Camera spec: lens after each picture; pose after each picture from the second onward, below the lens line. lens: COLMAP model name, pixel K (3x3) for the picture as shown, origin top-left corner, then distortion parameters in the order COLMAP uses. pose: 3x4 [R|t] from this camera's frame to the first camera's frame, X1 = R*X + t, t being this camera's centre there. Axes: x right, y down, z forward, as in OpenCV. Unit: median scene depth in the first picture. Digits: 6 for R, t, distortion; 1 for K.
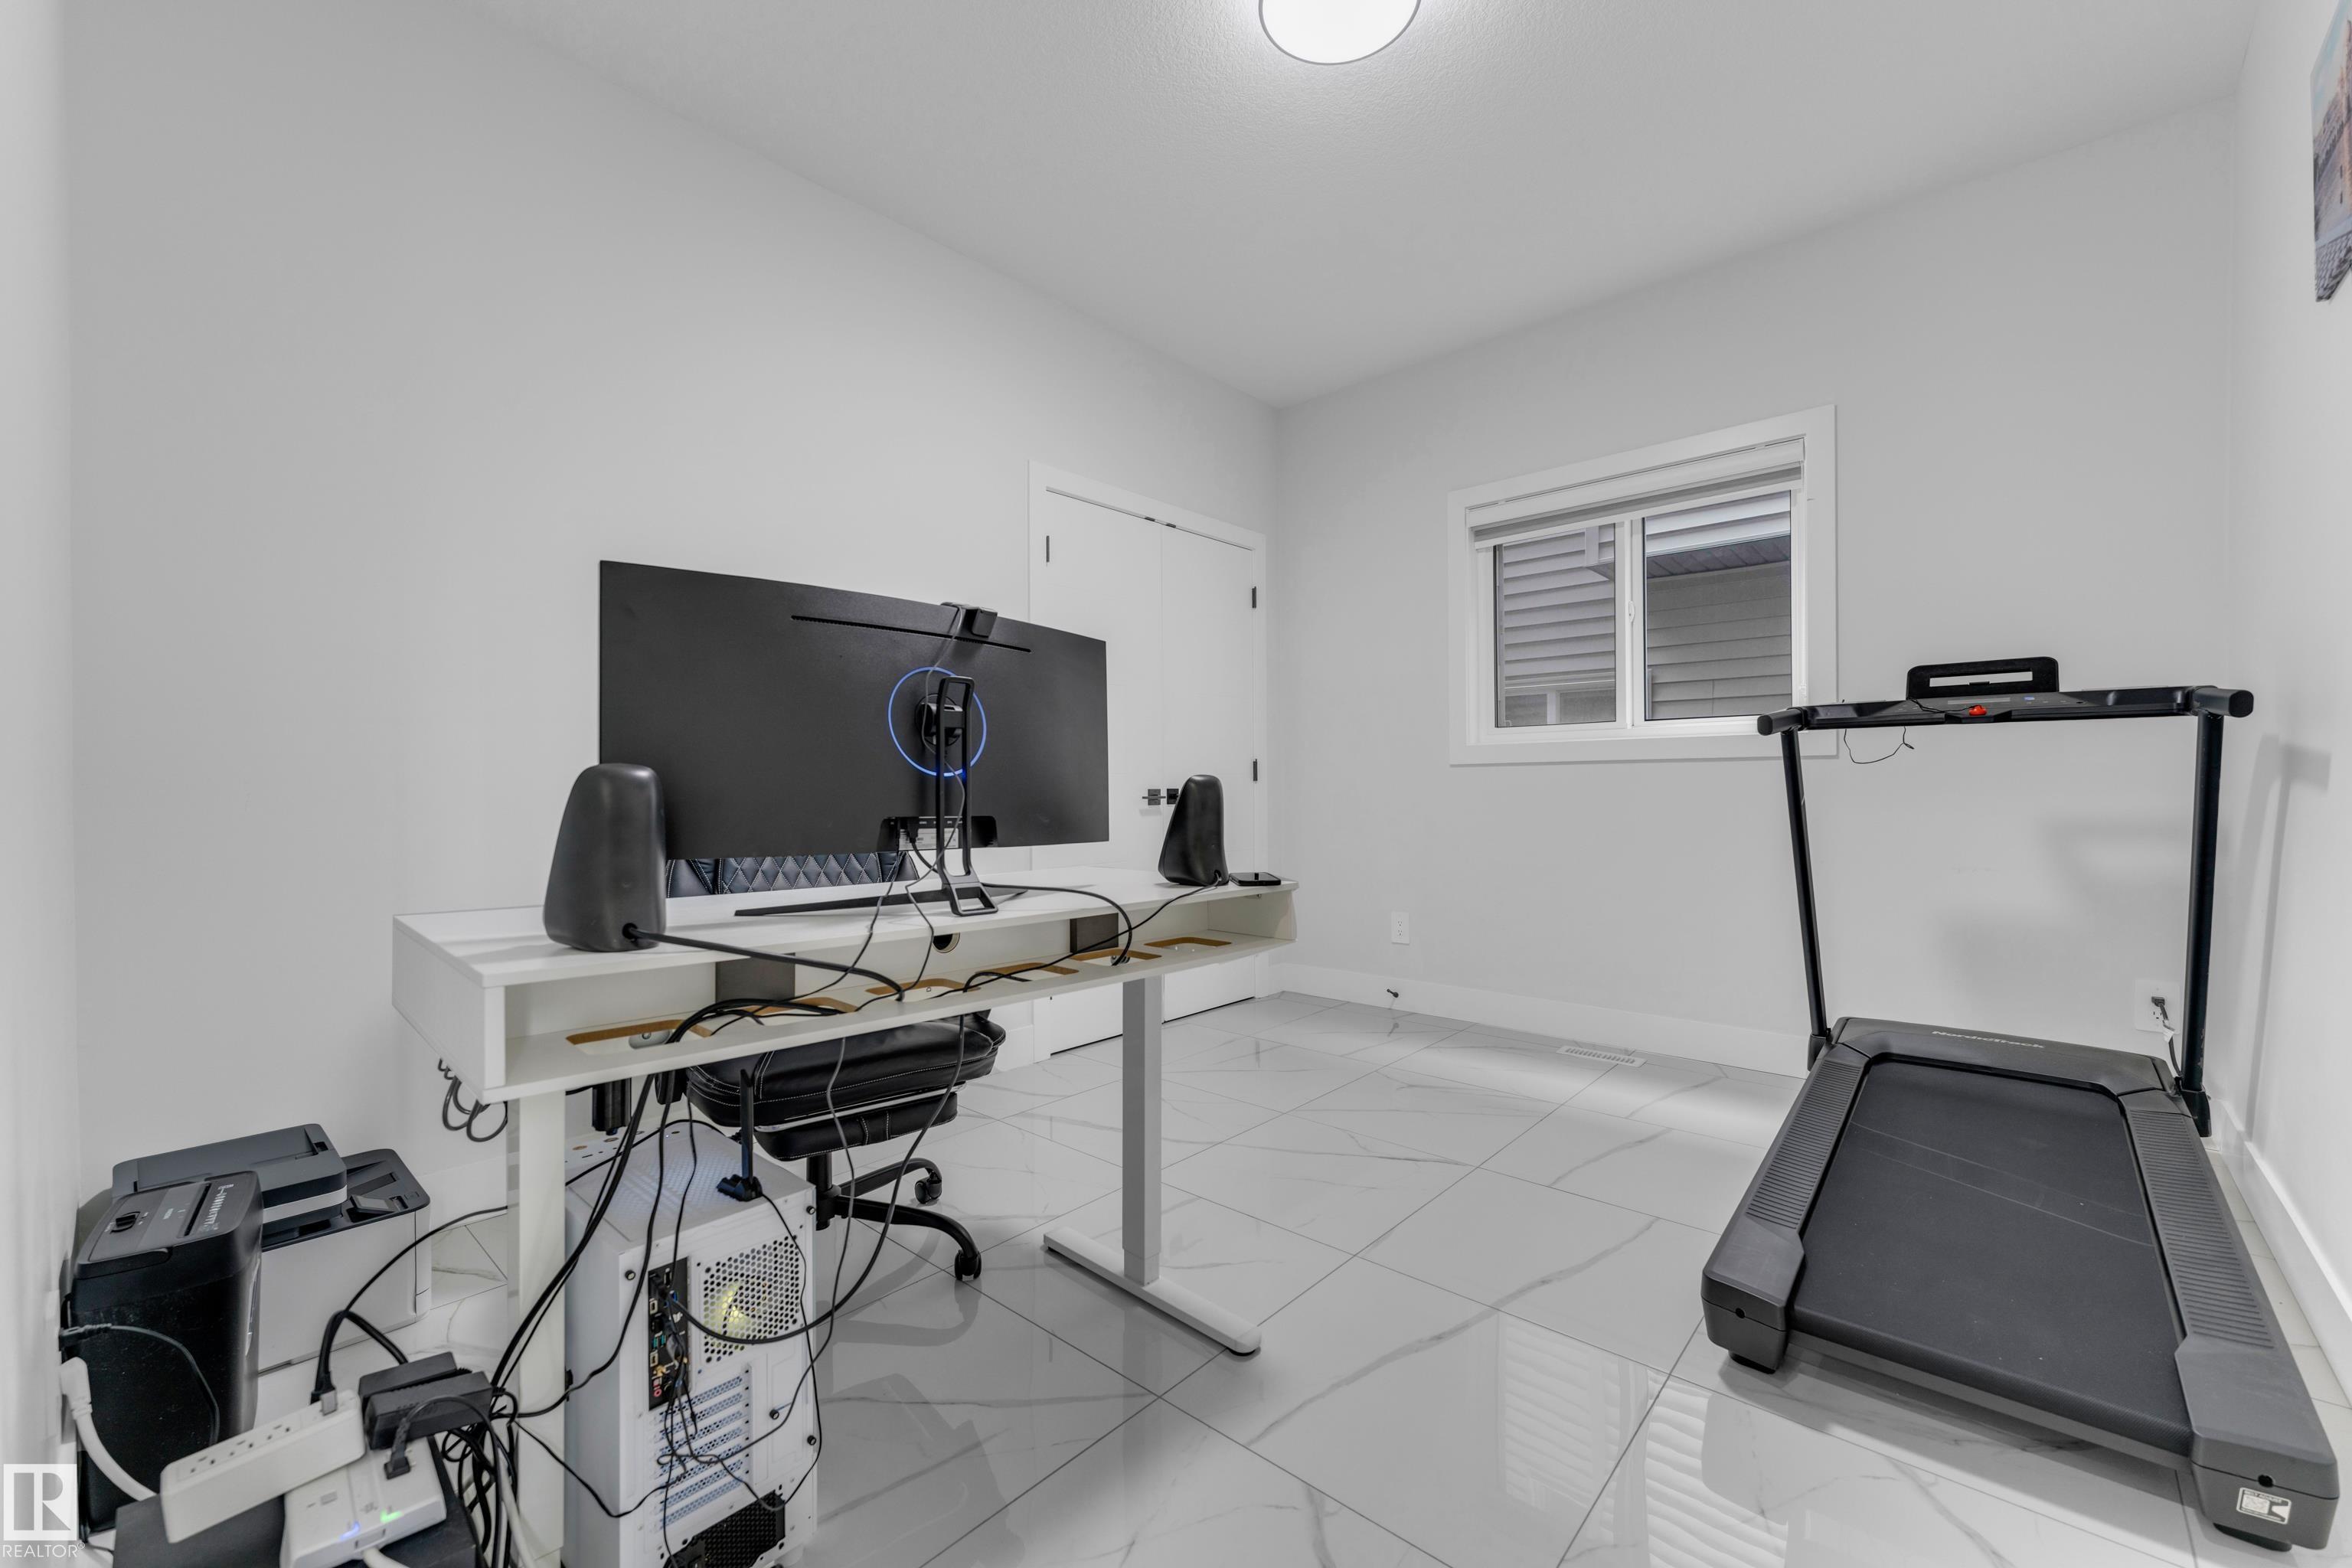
lens RADIAL K [[948.6, 0, 1181.1], [0, 948.6, 784.2], [0, 0, 1]] dist [0.001008, -0.000965]
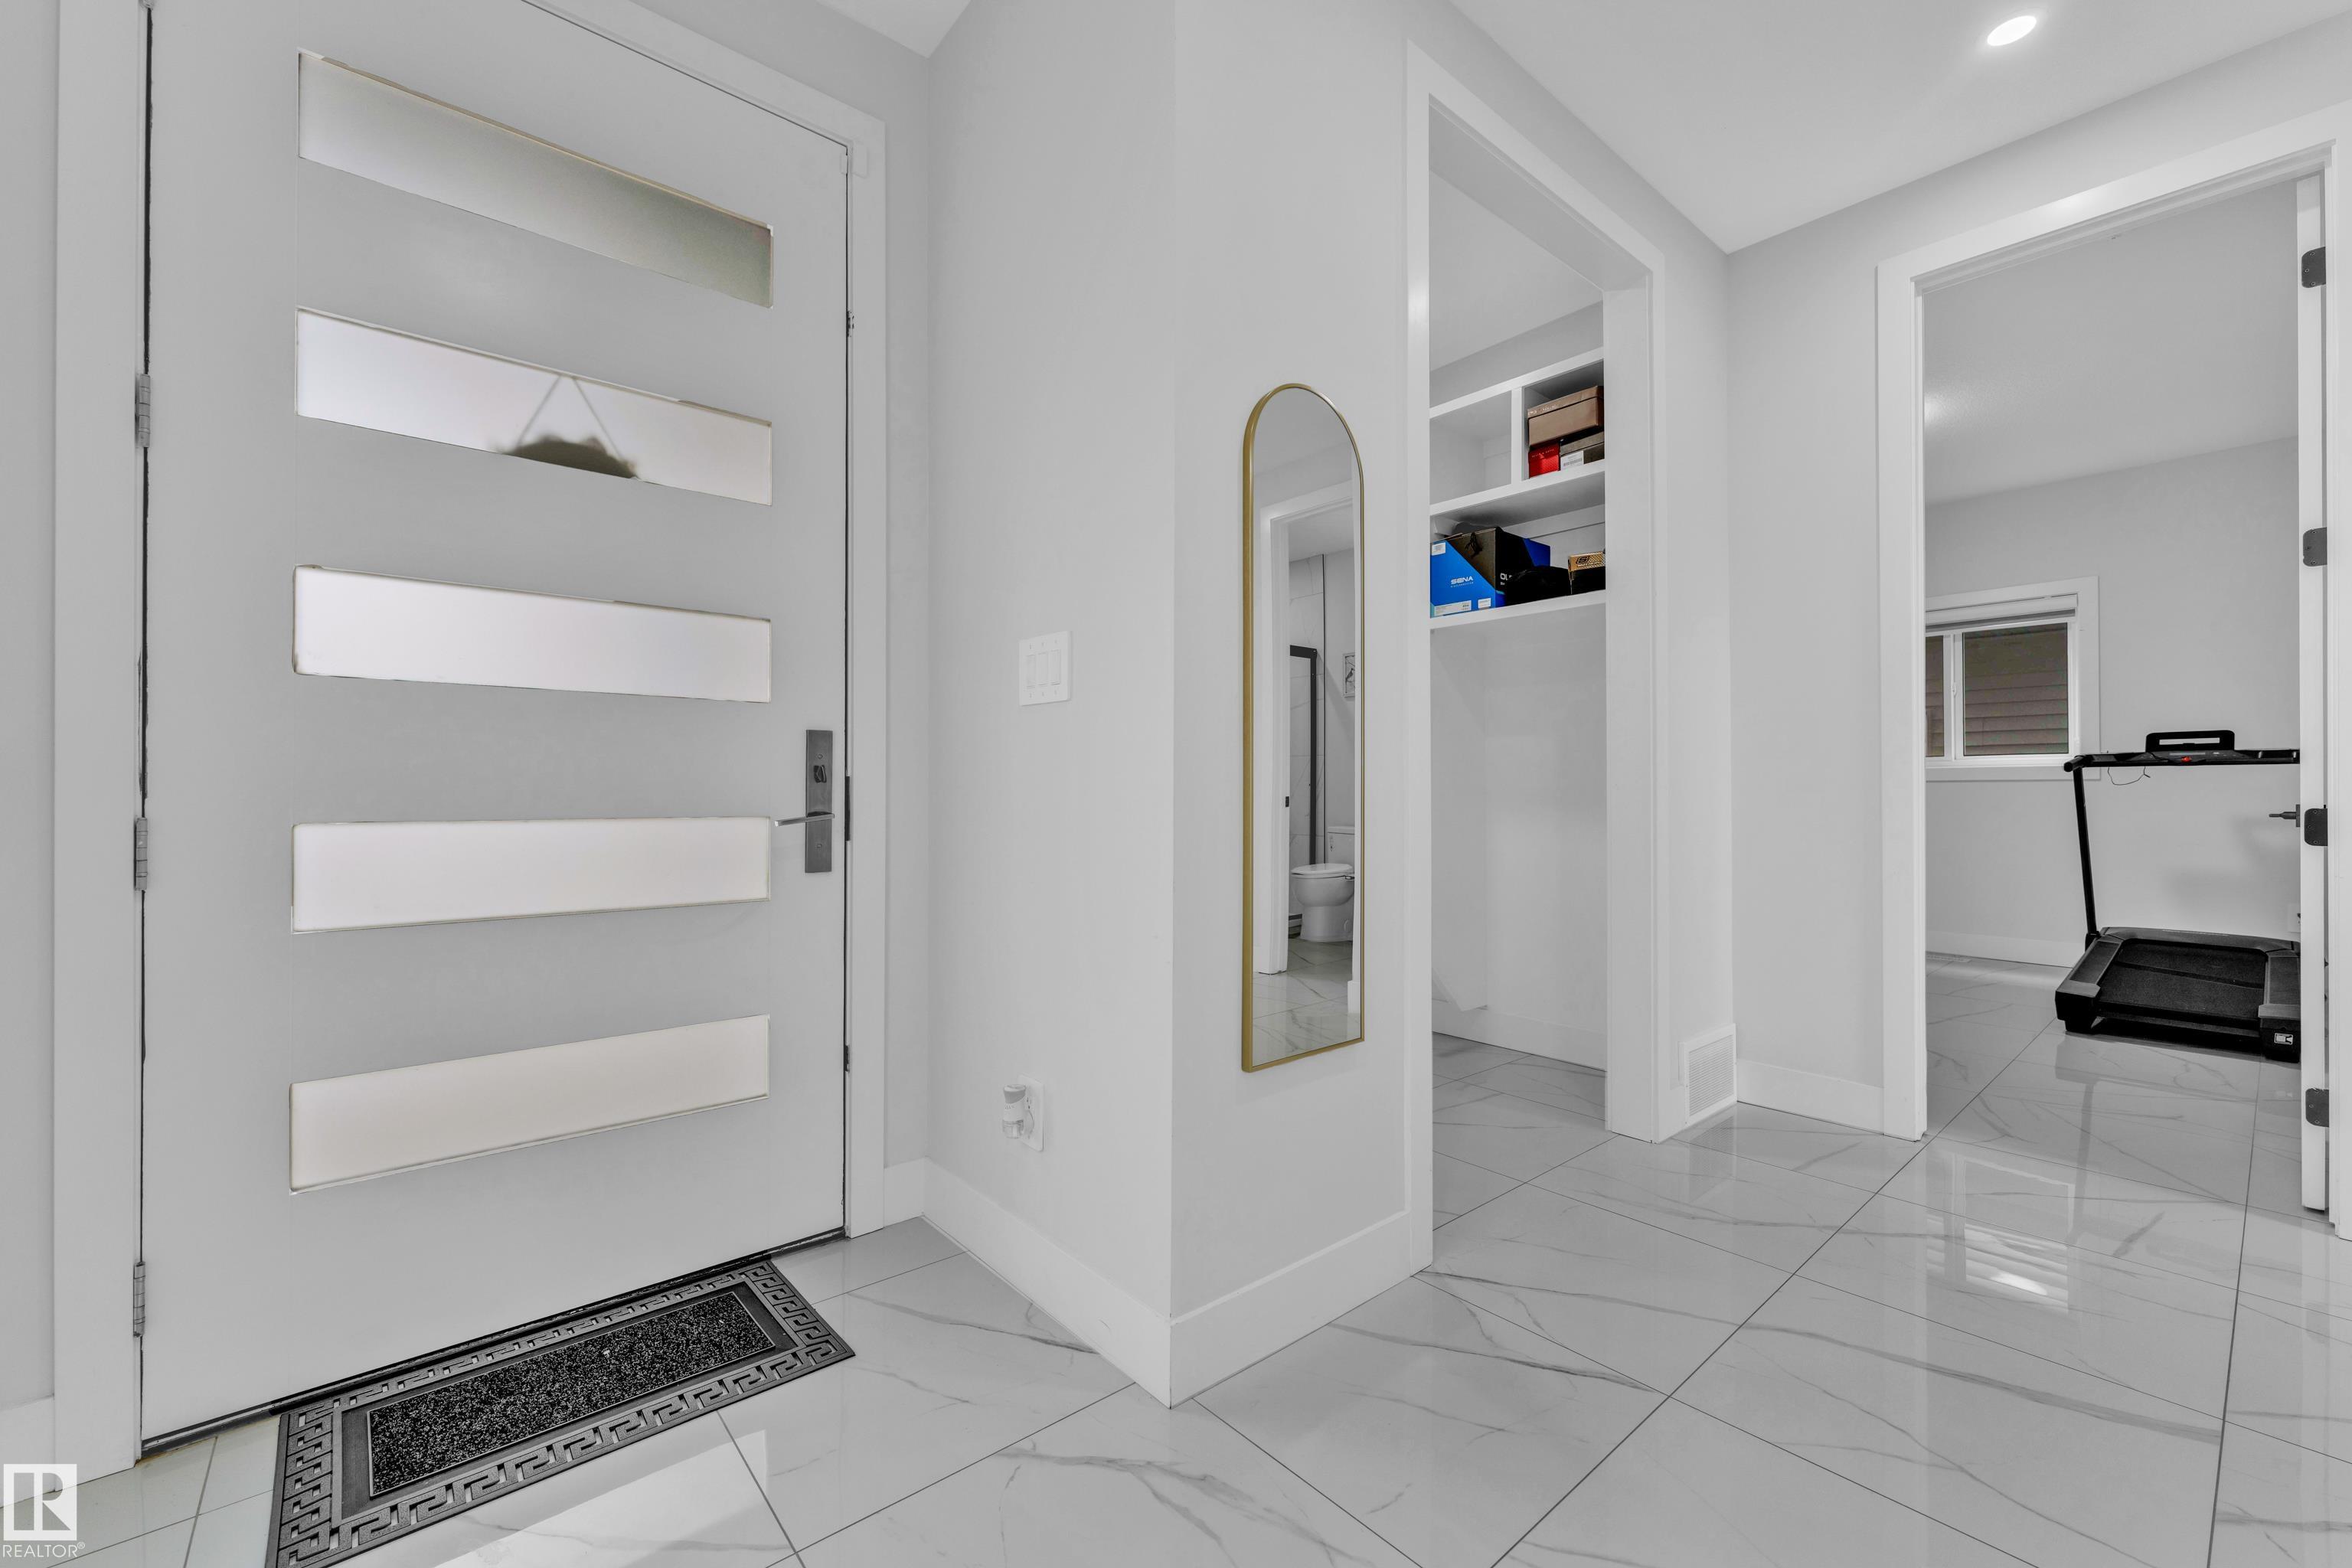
lens RADIAL K [[948.6, 0, 1169.6], [0, 948.6, 778.1], [0, 0, 1]] dist [0.001008, -0.000965]
pose [[0.988406, 0.002613, -0.151812, -0.904450], [-0.004383, 0.999926, -0.011323, -0.005268], [0.151772, 0.011858, 0.988344, -1.207212]]
